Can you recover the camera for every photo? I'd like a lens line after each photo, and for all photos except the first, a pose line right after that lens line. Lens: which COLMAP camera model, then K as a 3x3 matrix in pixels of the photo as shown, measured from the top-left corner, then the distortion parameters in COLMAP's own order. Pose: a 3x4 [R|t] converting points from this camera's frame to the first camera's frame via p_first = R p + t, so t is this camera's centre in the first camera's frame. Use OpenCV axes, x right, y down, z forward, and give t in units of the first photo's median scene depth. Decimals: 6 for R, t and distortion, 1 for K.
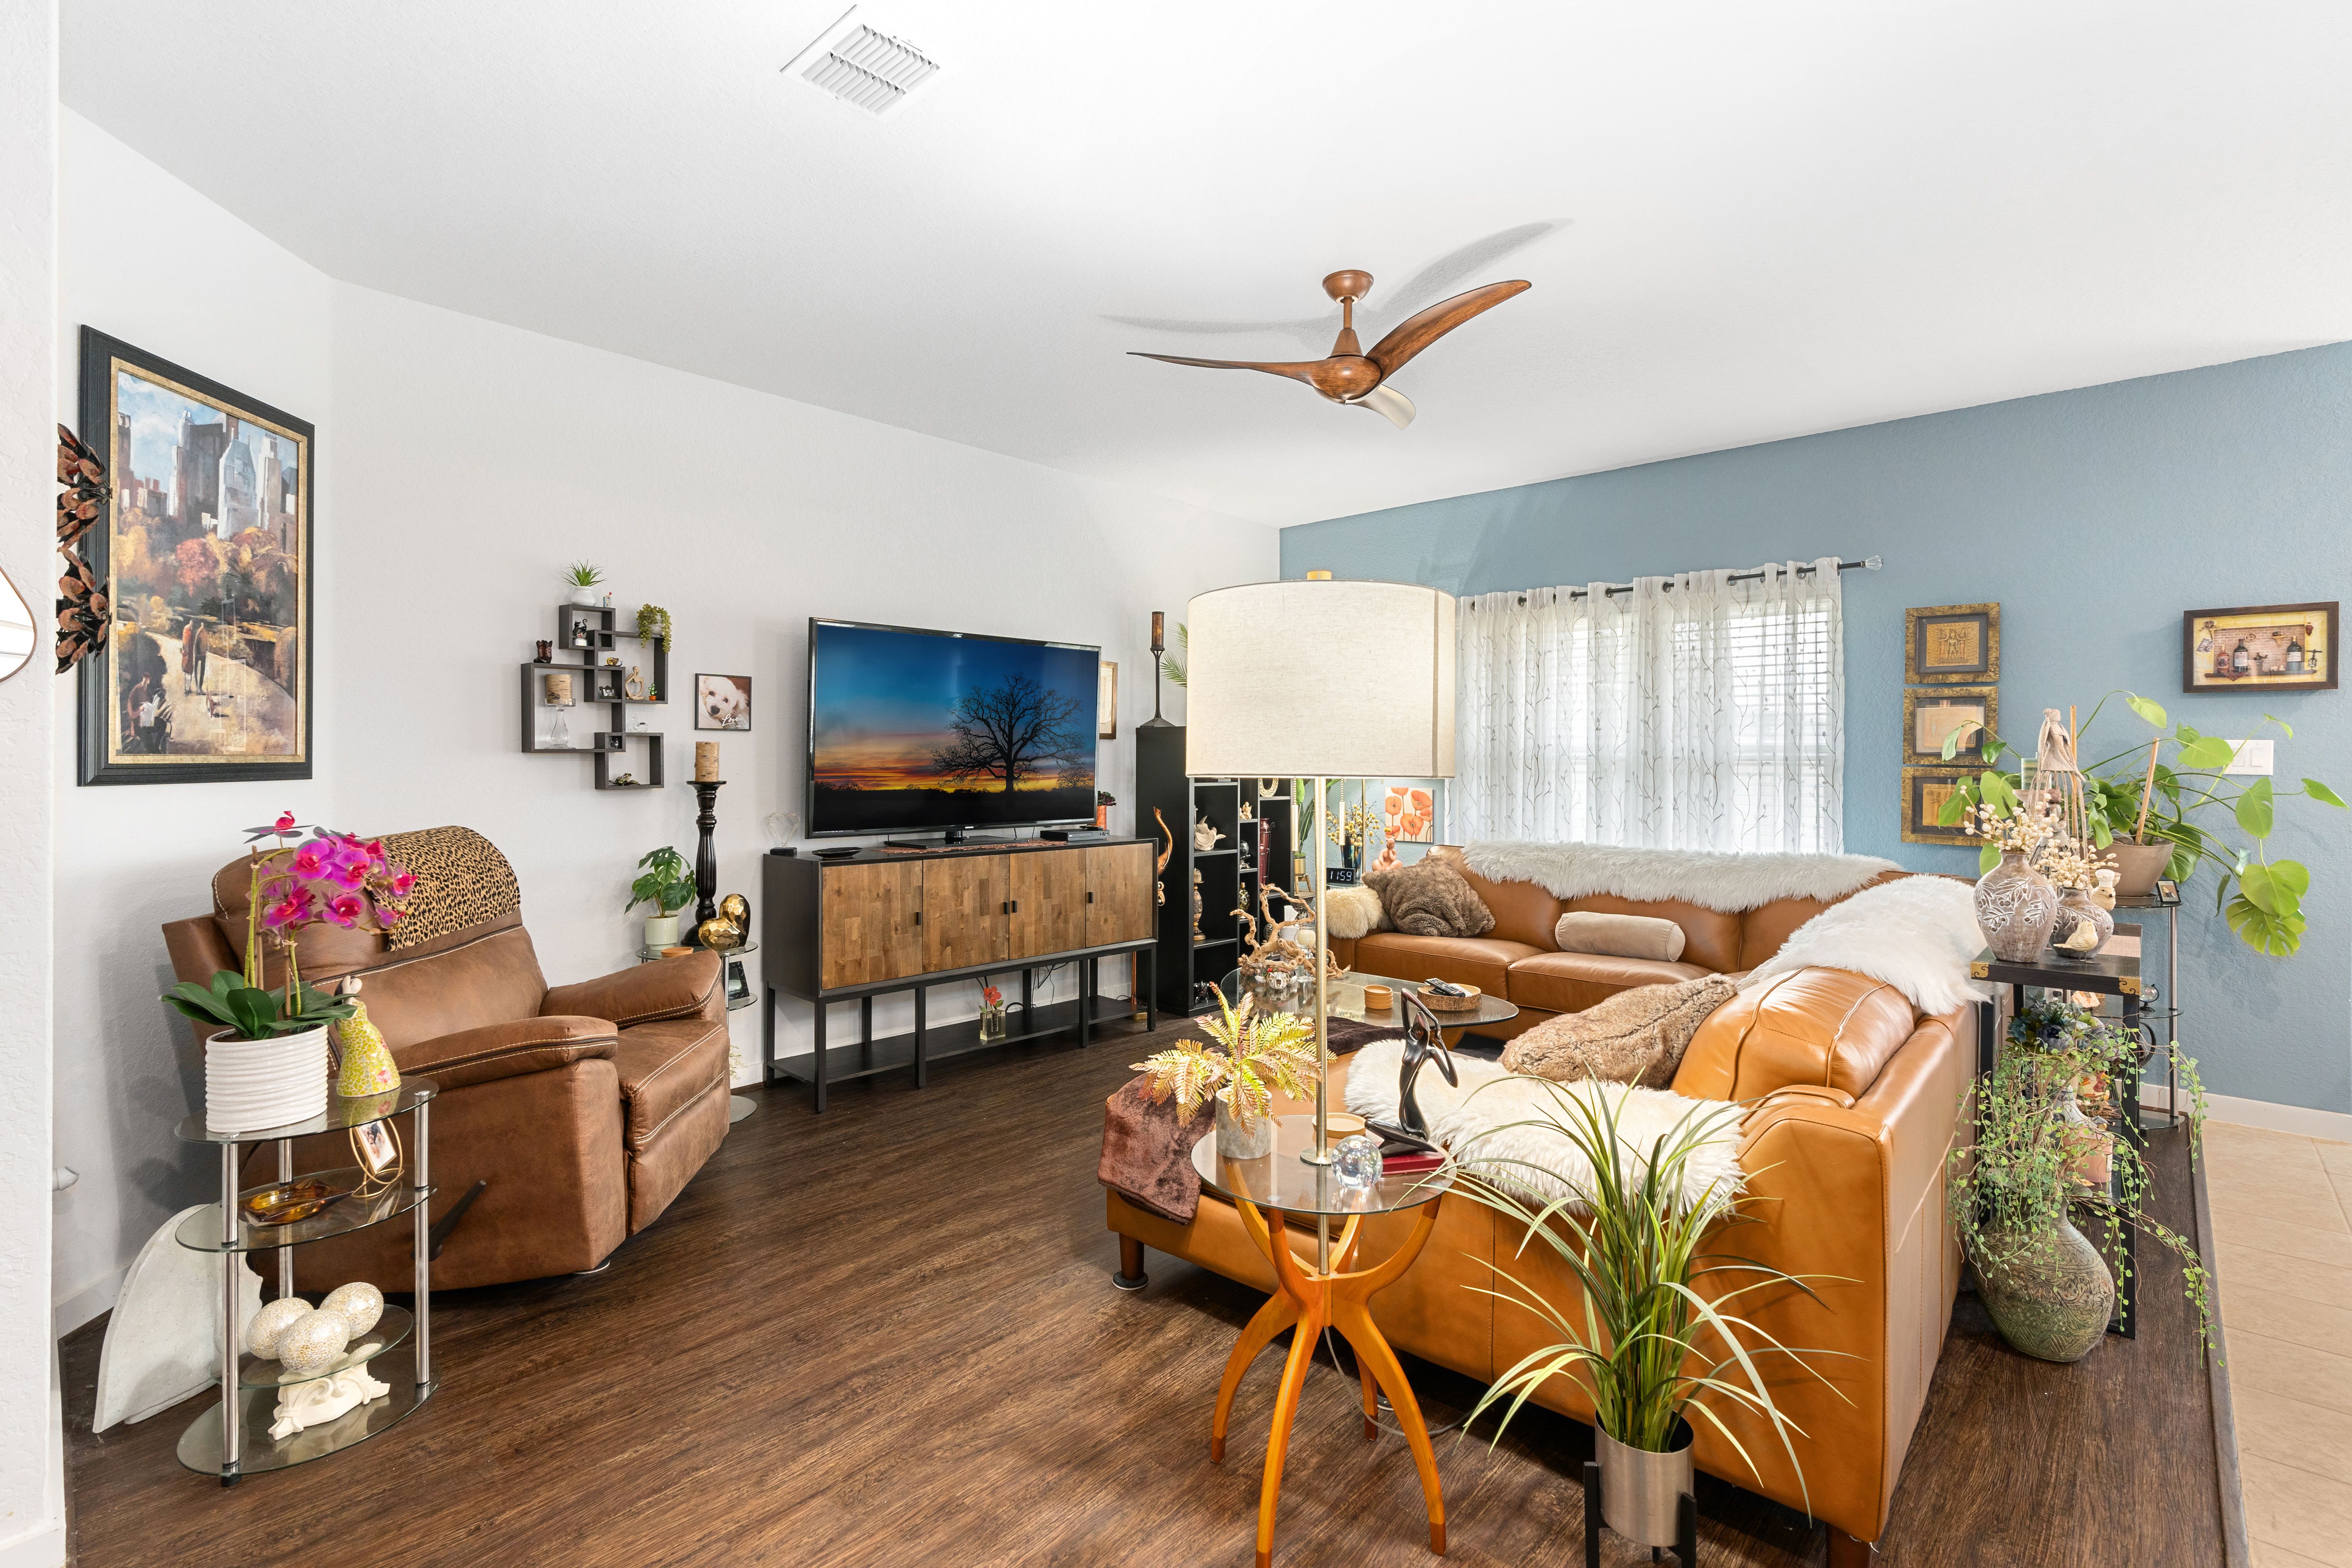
lens RADIAL K [[1071.9, 0, 1178.8], [0, 1071.9, 777.5], [0, 0, 1]] dist [-0.008975, 0.003211]
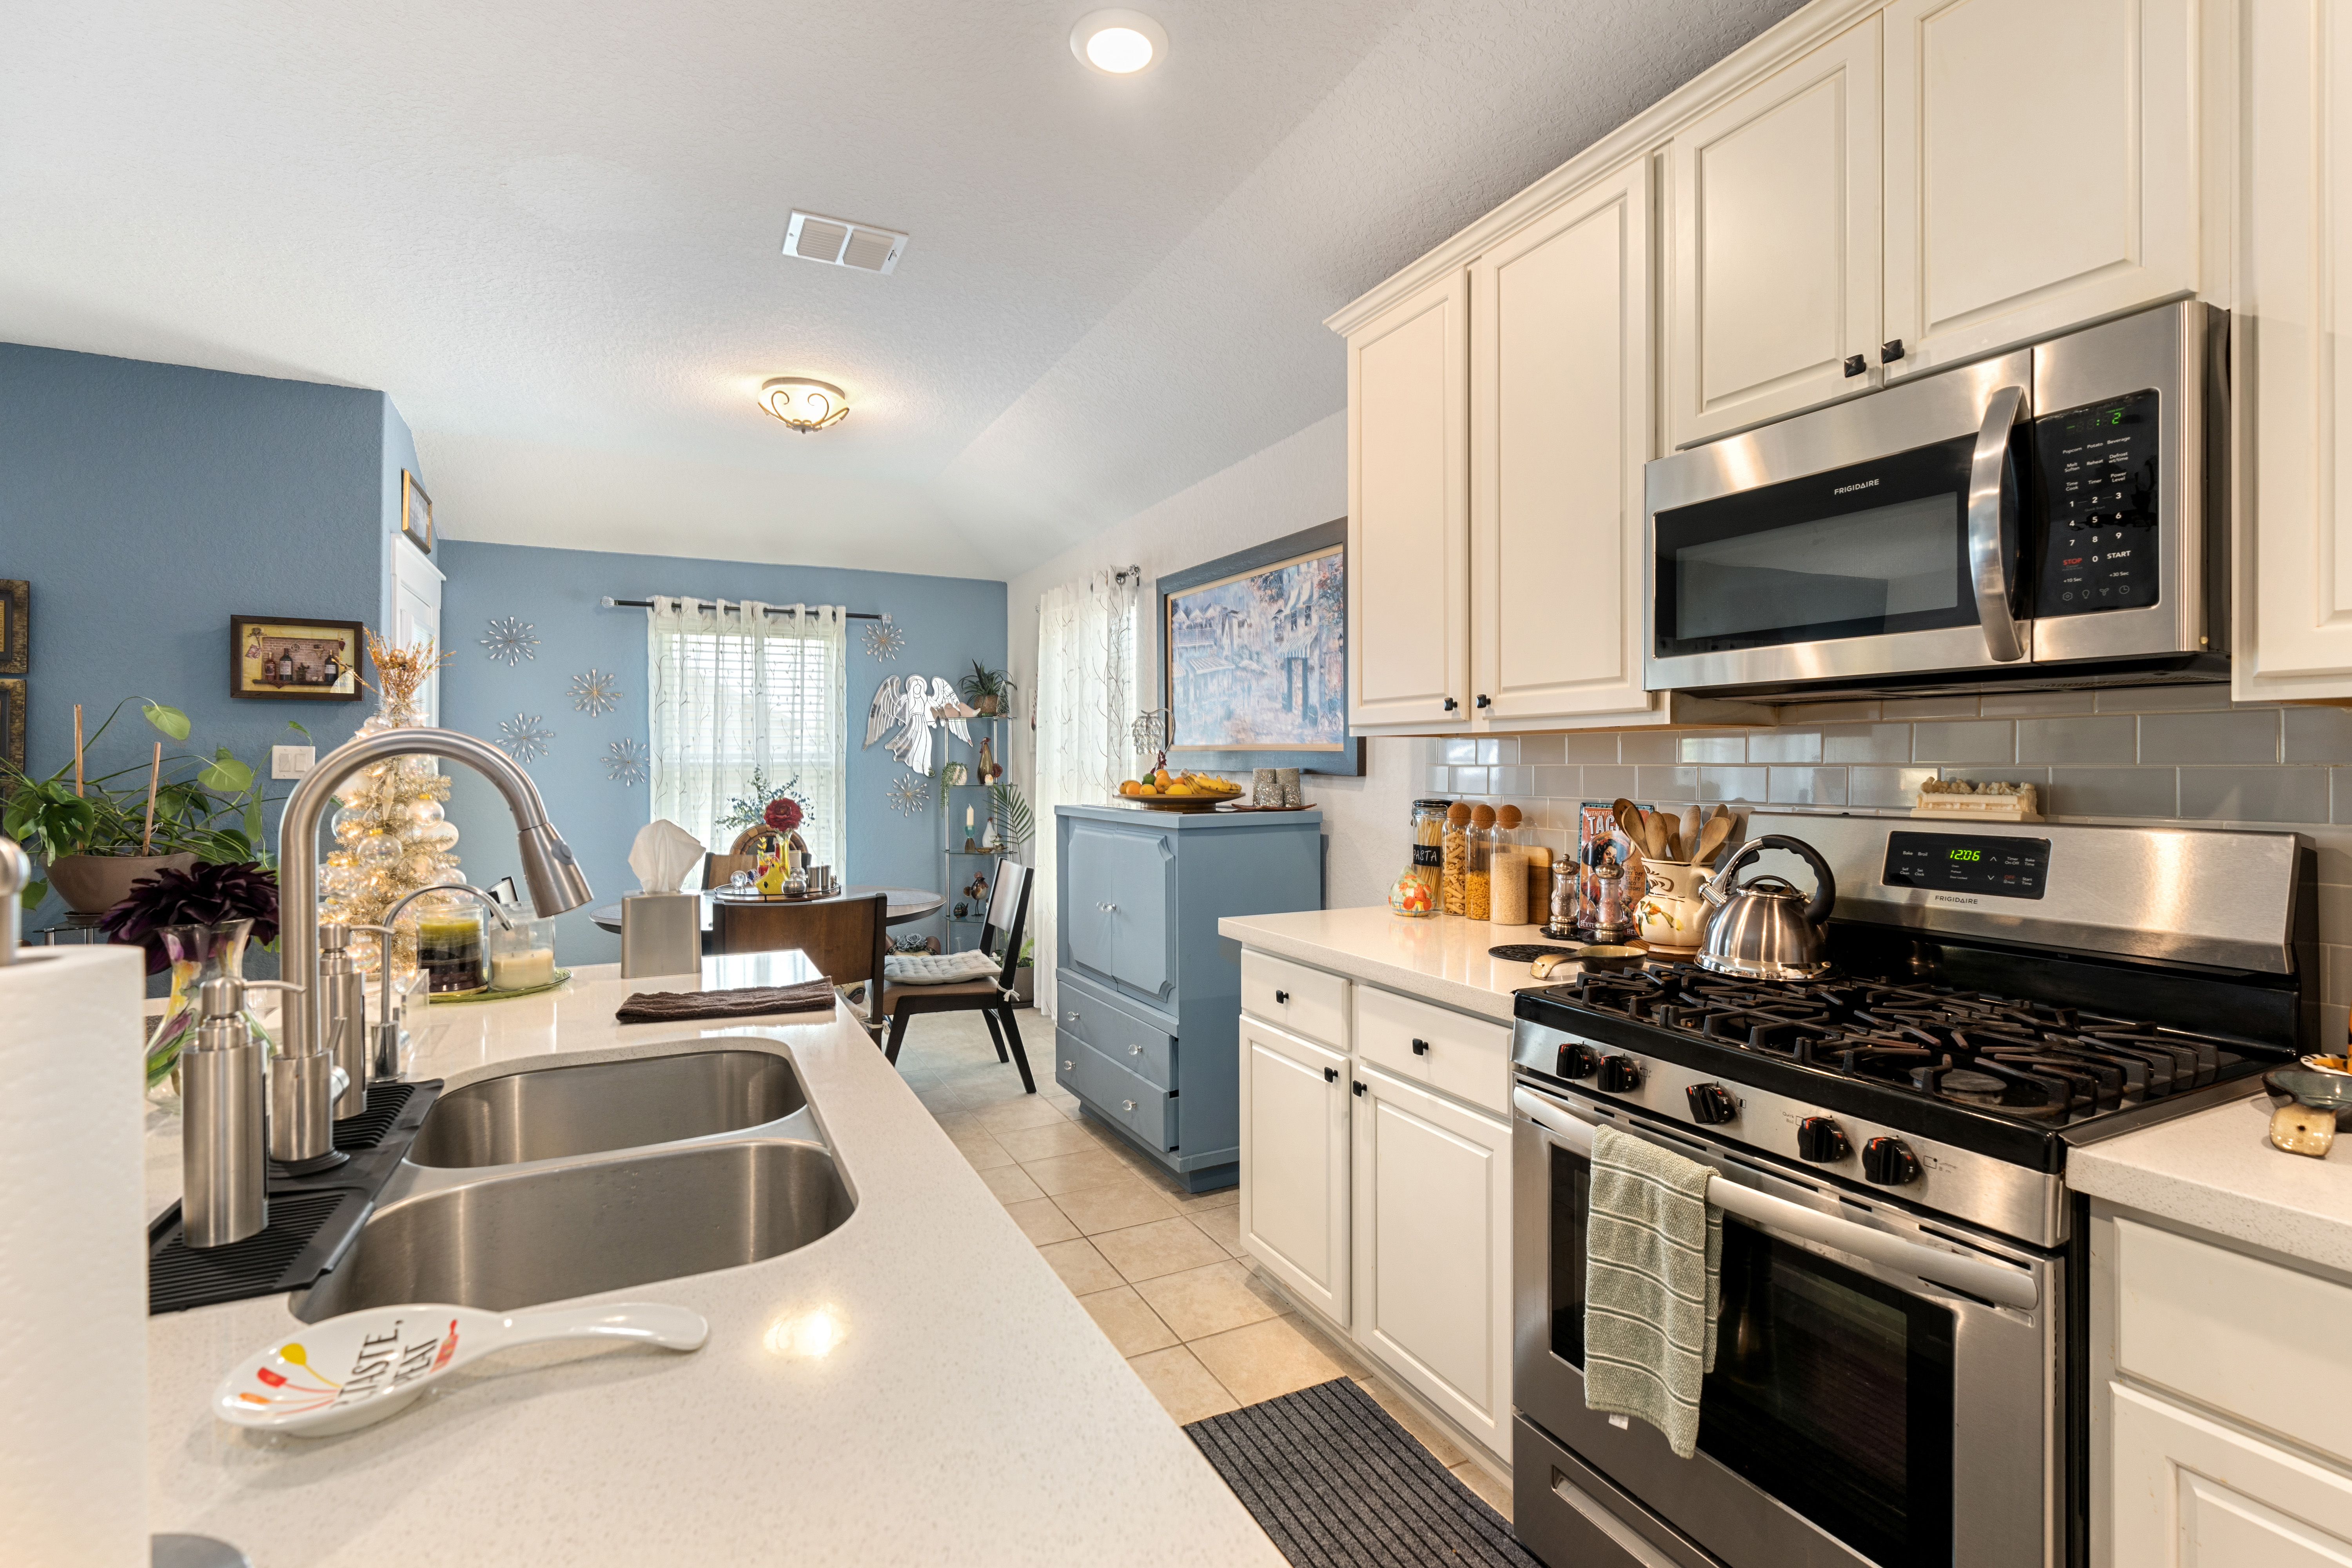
lens RADIAL K [[1071.9, 0, 1163.3], [0, 1071.9, 761.6], [0, 0, 1]] dist [-0.008975, 0.003211]
pose [[0.363461, -0.001075, 0.931609, 0.318279], [0.017194, 0.999837, -0.005554, 0.000230], [-0.931451, 0.018037, 0.363420, -0.154565]]
